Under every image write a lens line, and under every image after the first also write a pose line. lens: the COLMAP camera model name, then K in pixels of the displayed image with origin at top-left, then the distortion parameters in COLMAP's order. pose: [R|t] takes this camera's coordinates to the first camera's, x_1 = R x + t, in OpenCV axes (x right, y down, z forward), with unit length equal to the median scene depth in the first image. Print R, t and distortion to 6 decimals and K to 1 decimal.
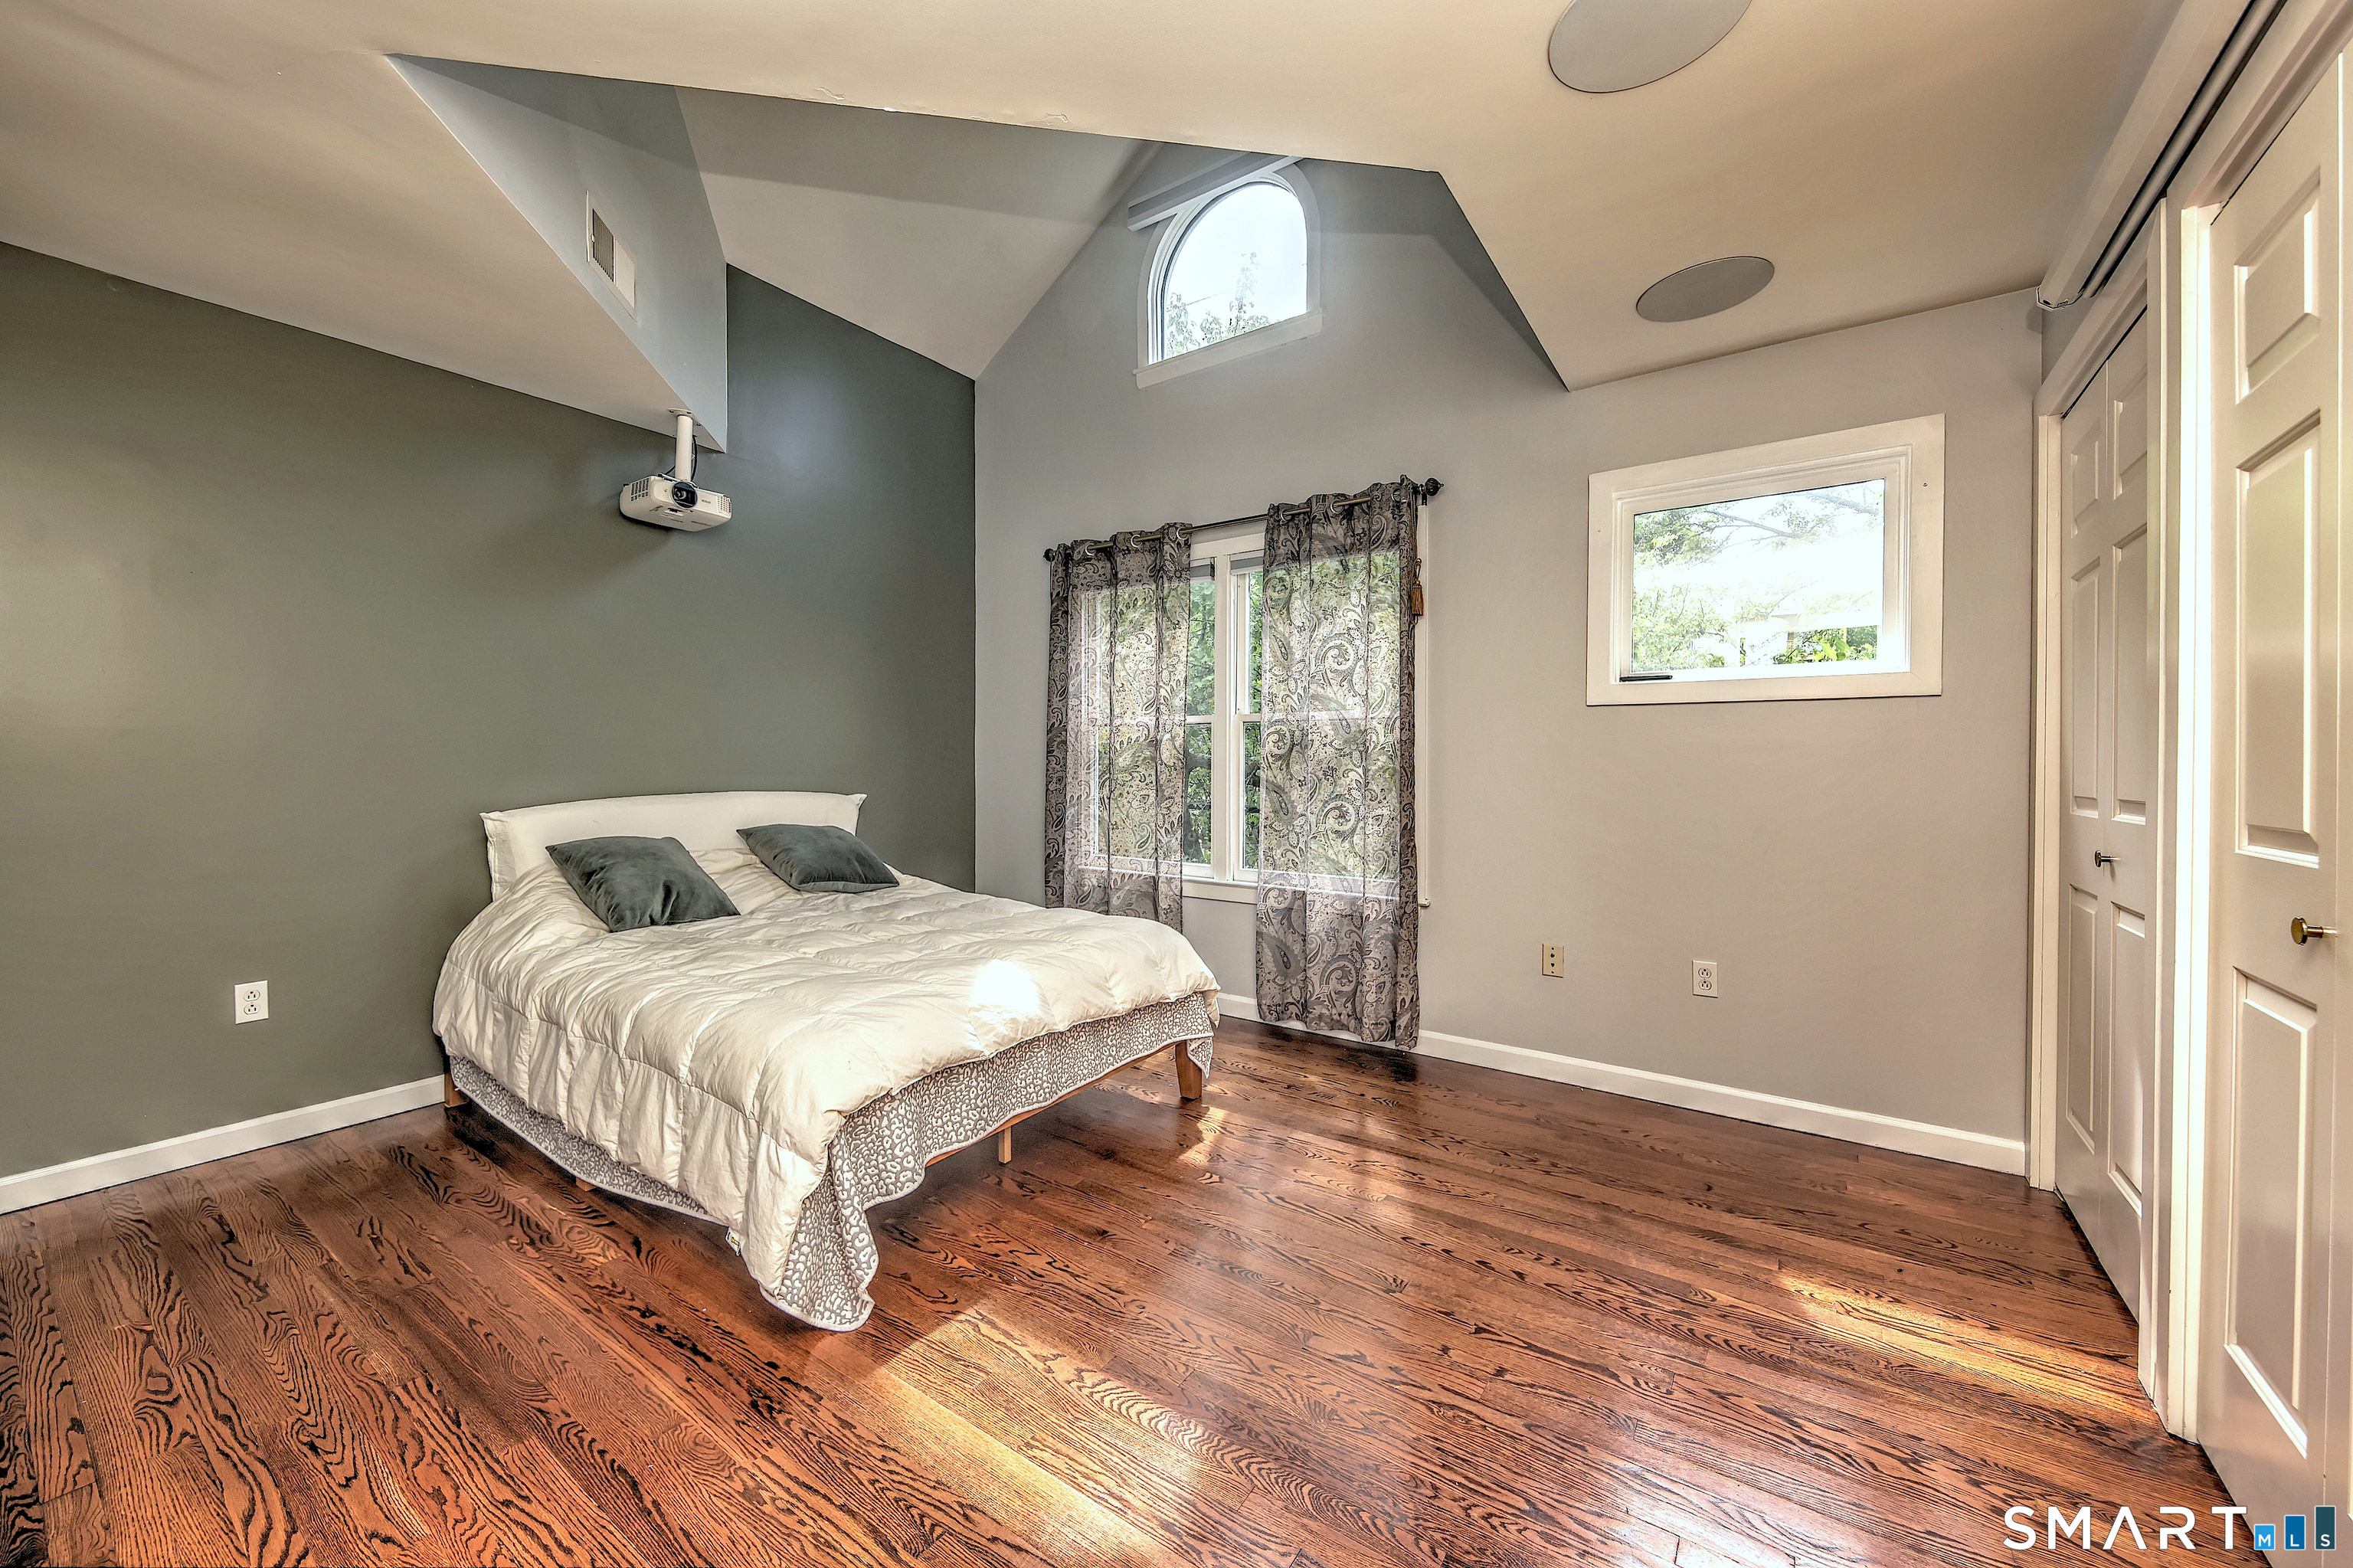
lens RADIAL K [[889.3, 0, 1157.7], [0, 889.3, 782.1], [0, 0, 1]] dist [0.002062, 0.000086]
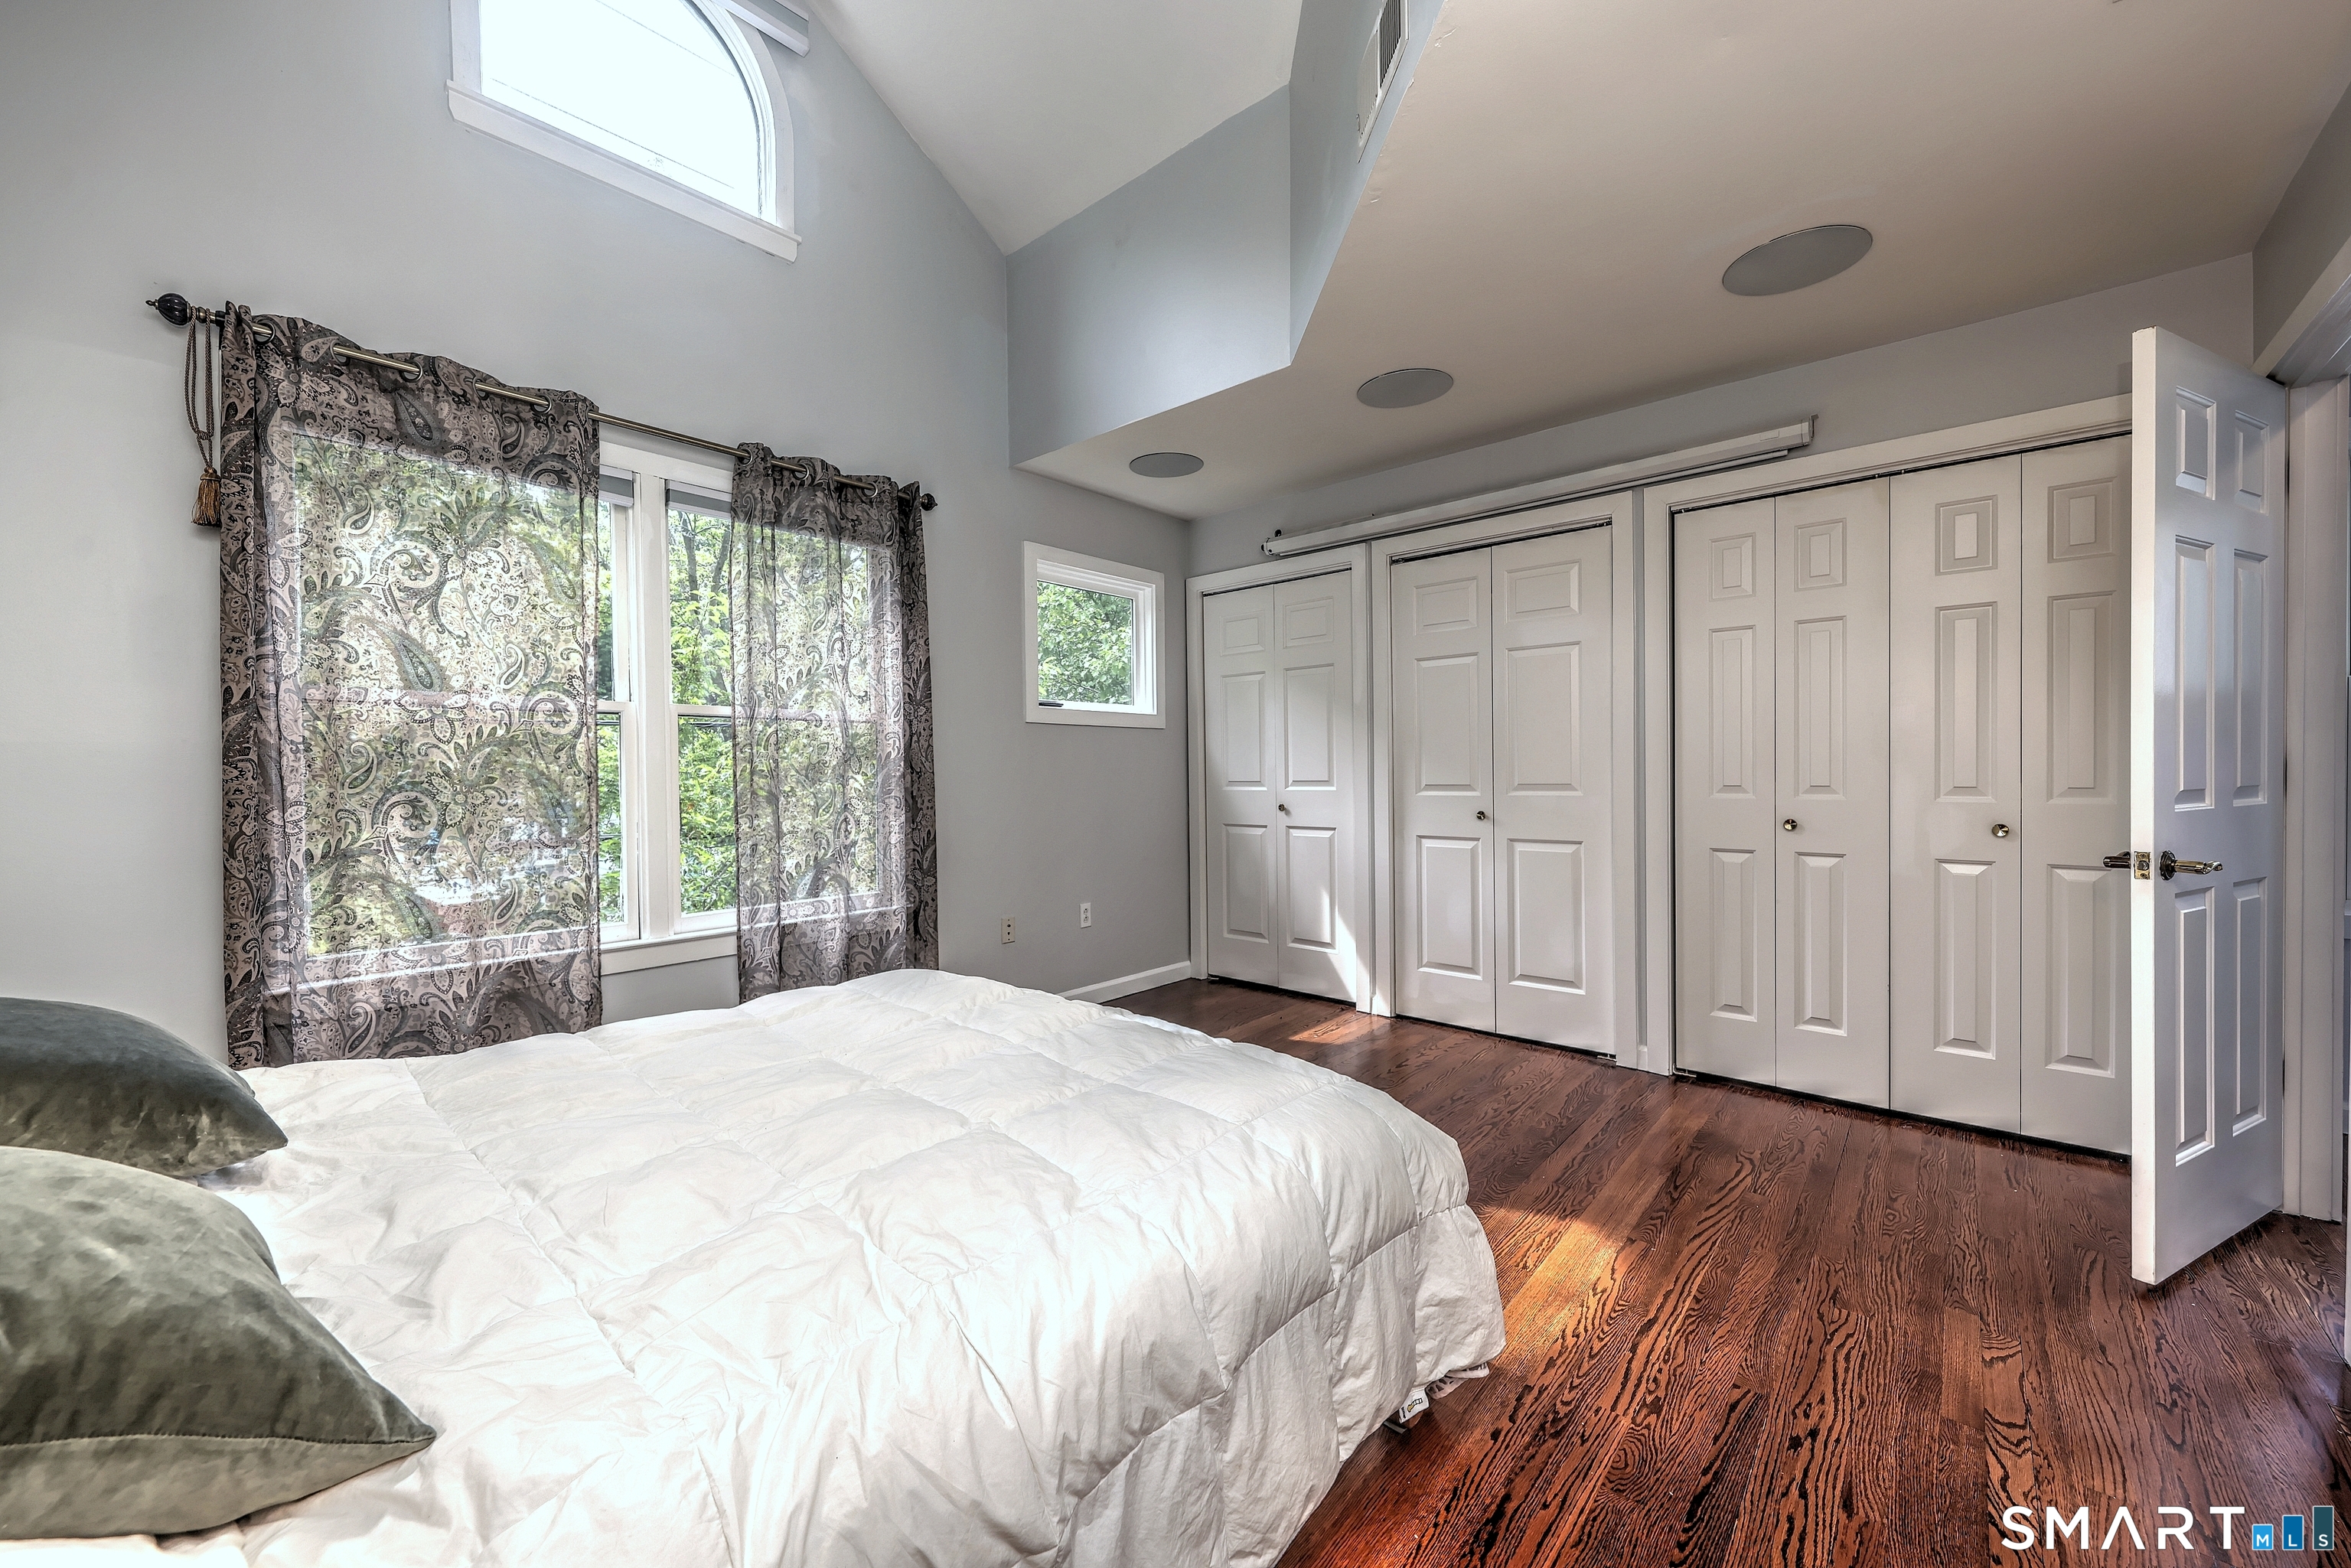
lens RADIAL K [[888.5, 0, 1156.7], [0, 888.5, 782.1], [0, 0, 1]] dist [0.002062, 0.000086]
pose [[0.106218, -0.017377, 0.994191, -0.762028], [0.033851, 0.999331, 0.013851, -0.011447], [-0.993766, 0.032183, 0.106735, 0.693816]]
